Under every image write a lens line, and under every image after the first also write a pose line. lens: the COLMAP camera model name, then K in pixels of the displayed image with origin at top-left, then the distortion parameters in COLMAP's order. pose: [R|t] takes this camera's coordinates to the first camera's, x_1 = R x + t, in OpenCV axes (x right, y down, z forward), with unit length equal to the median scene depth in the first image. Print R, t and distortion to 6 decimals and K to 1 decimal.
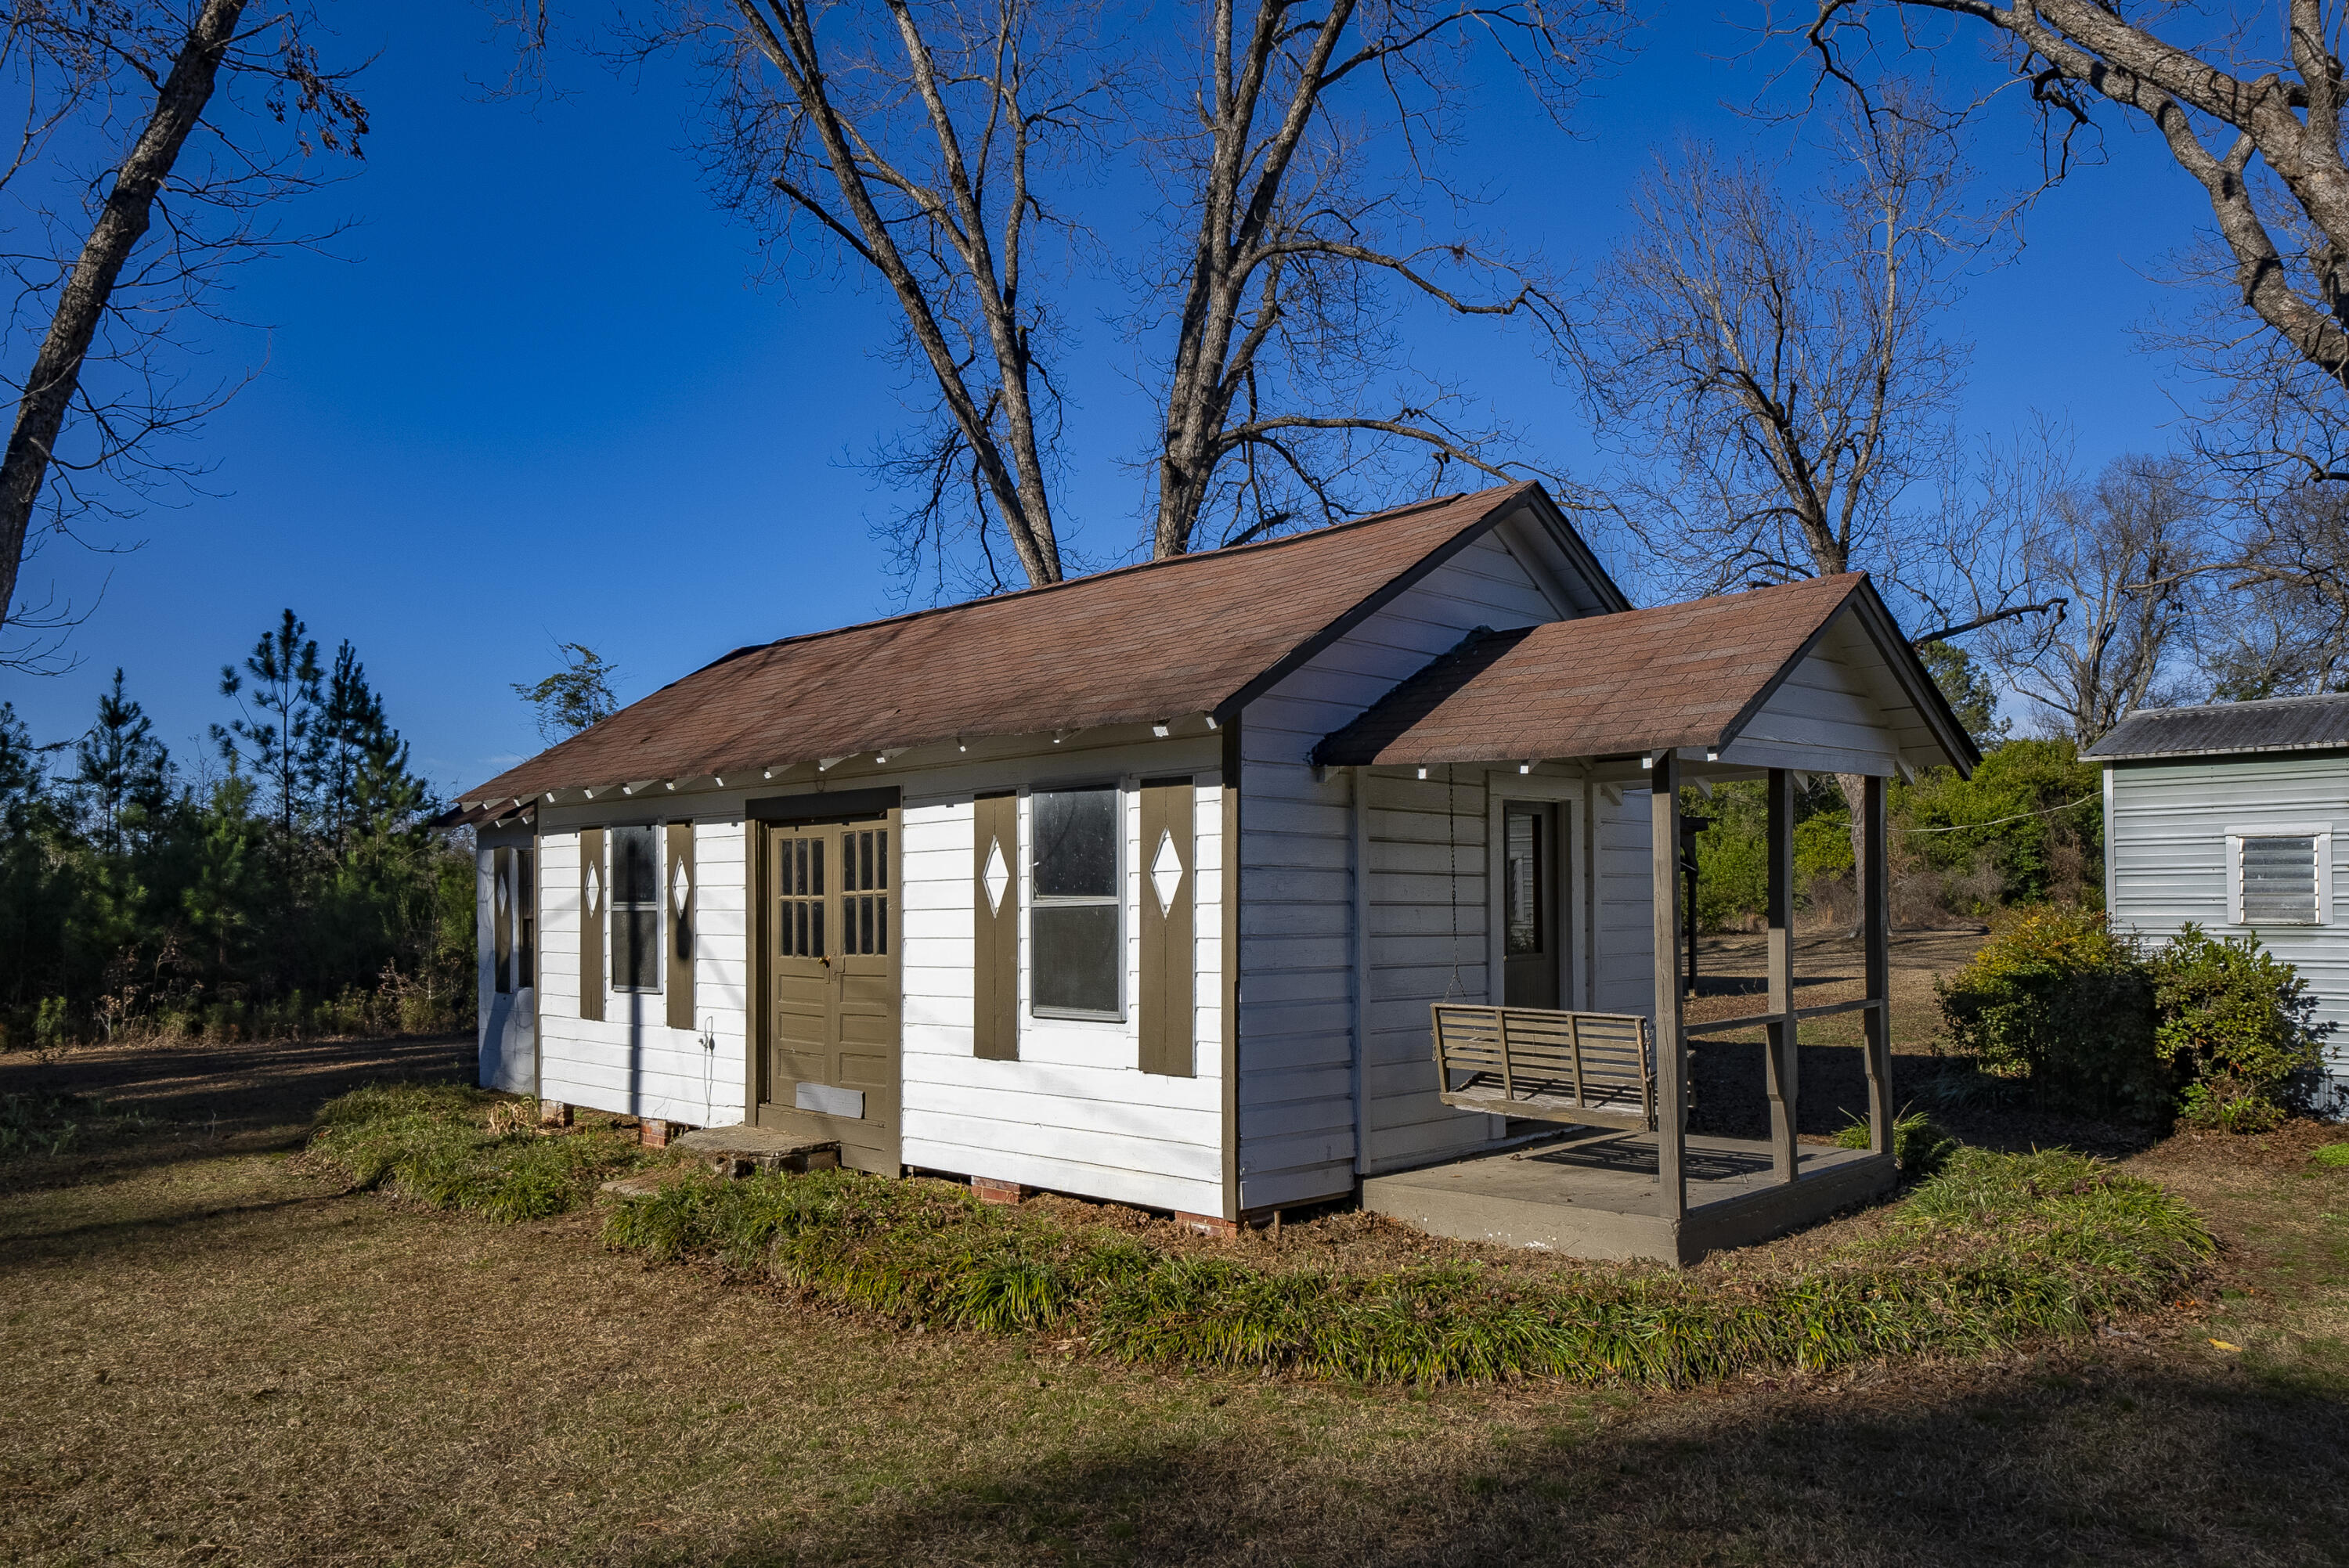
lens RADIAL K [[1587.1, 0, 1175.6], [0, 1587.1, 888.2], [0, 0, 1]] dist [0.027290, -0.002948]
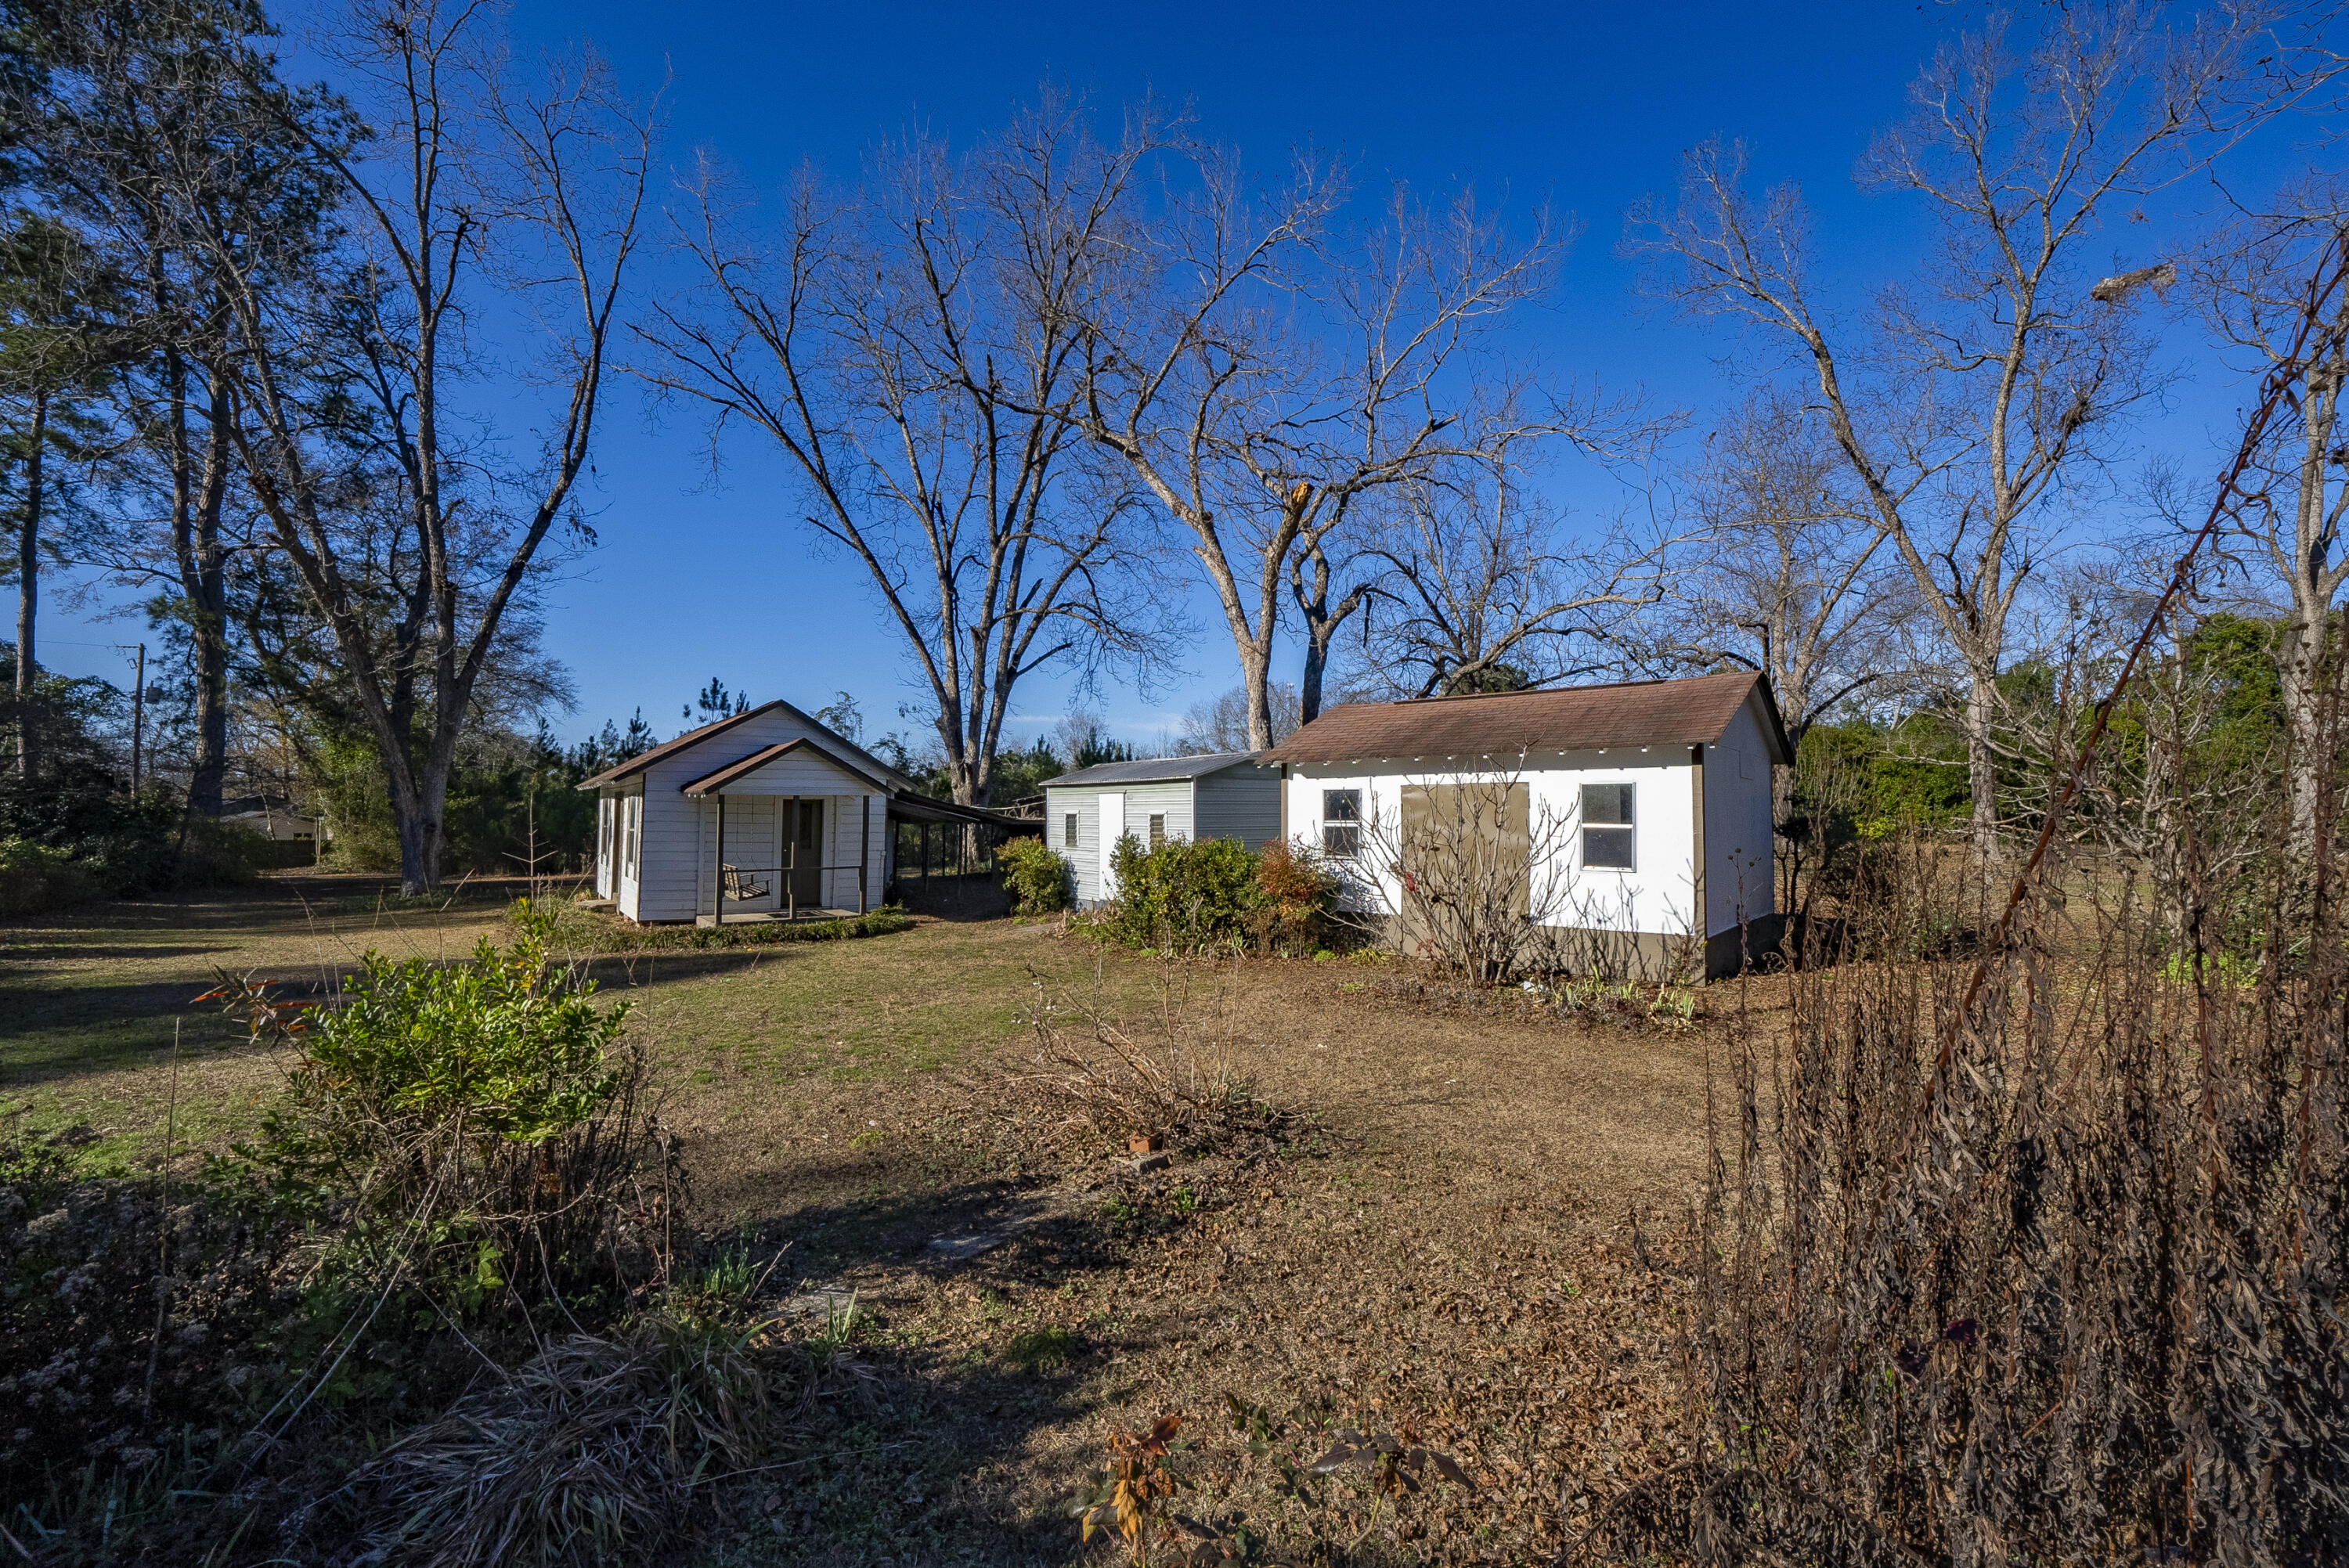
lens RADIAL K [[1036.3, 0, 1174.5], [0, 1036.3, 784.0], [0, 0, 1]] dist [0.000778, 0.000051]
pose [[0.973213, 0.015644, -0.229374, 0.728193], [-0.020719, 0.999591, -0.019735, -0.032224], [0.228972, 0.023959, 0.973138, -0.418325]]
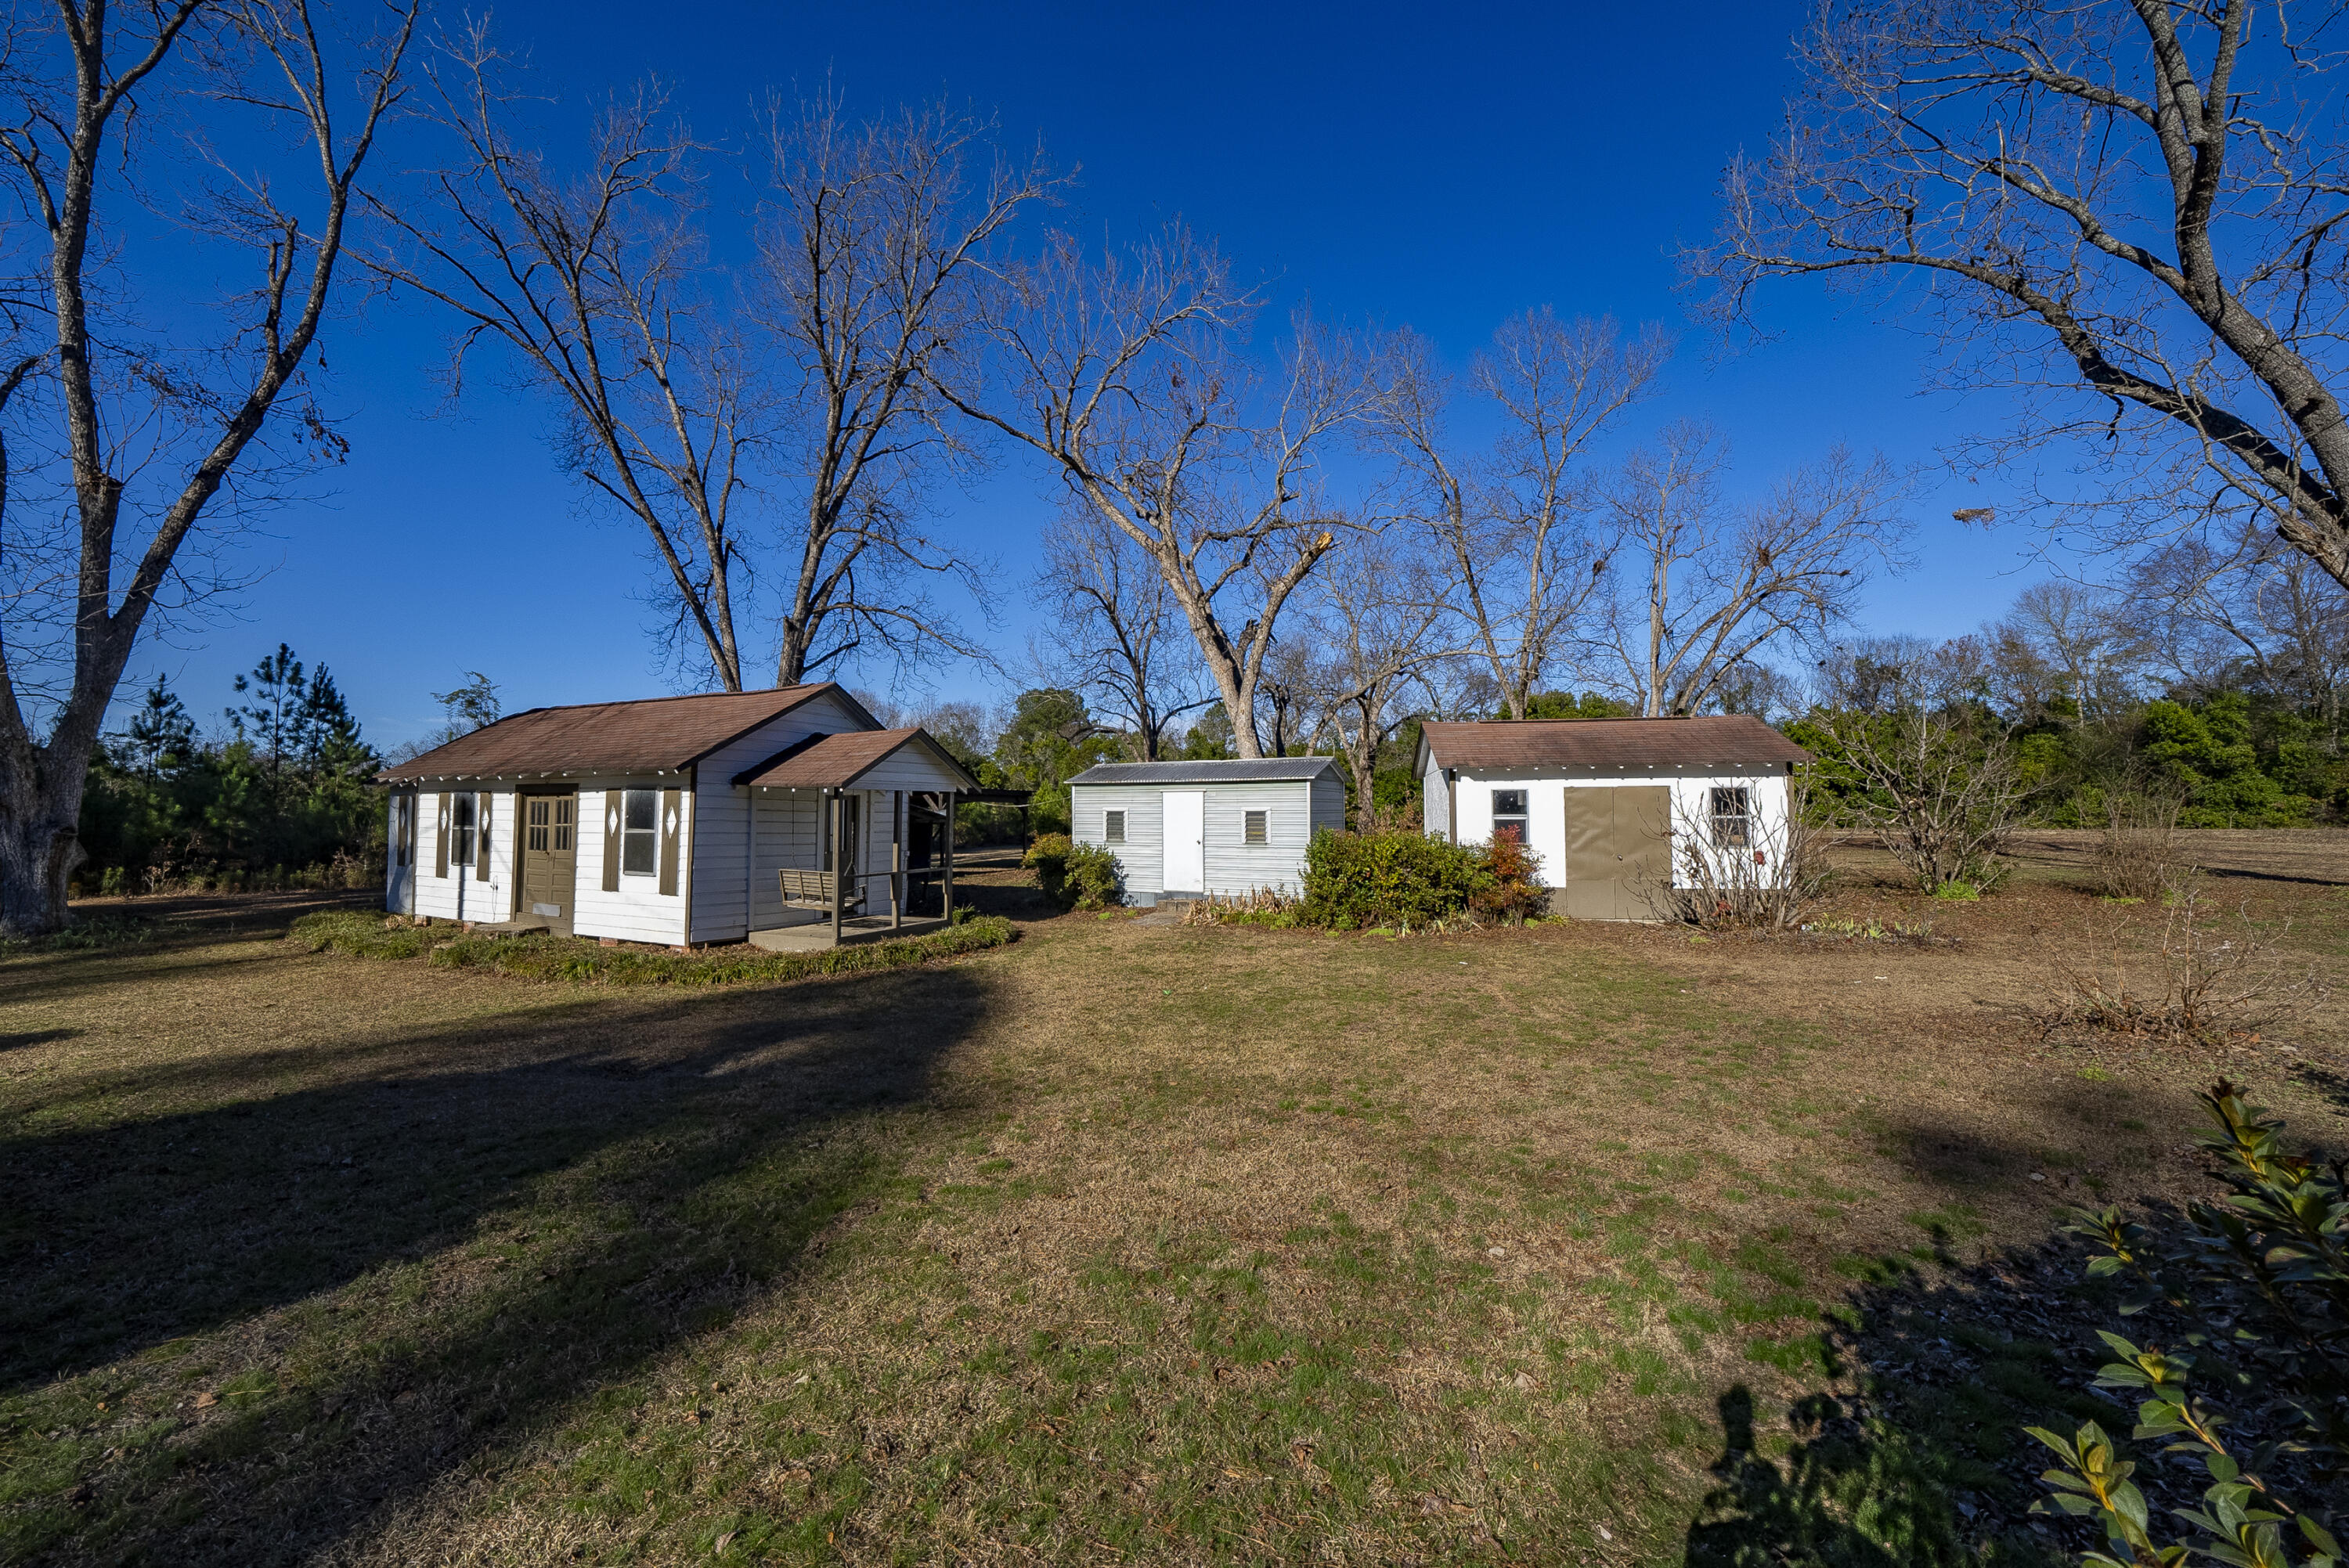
lens RADIAL K [[881.2, 0, 1174.5], [0, 881.2, 784.0], [0, 0, 1]] dist [-0.018600, 0.000018]
pose [[0.954353, 0.027891, 0.297375, 0.176270], [-0.018799, 0.999265, -0.033393, -0.019308], [-0.298088, 0.026279, 0.954177, -0.335480]]
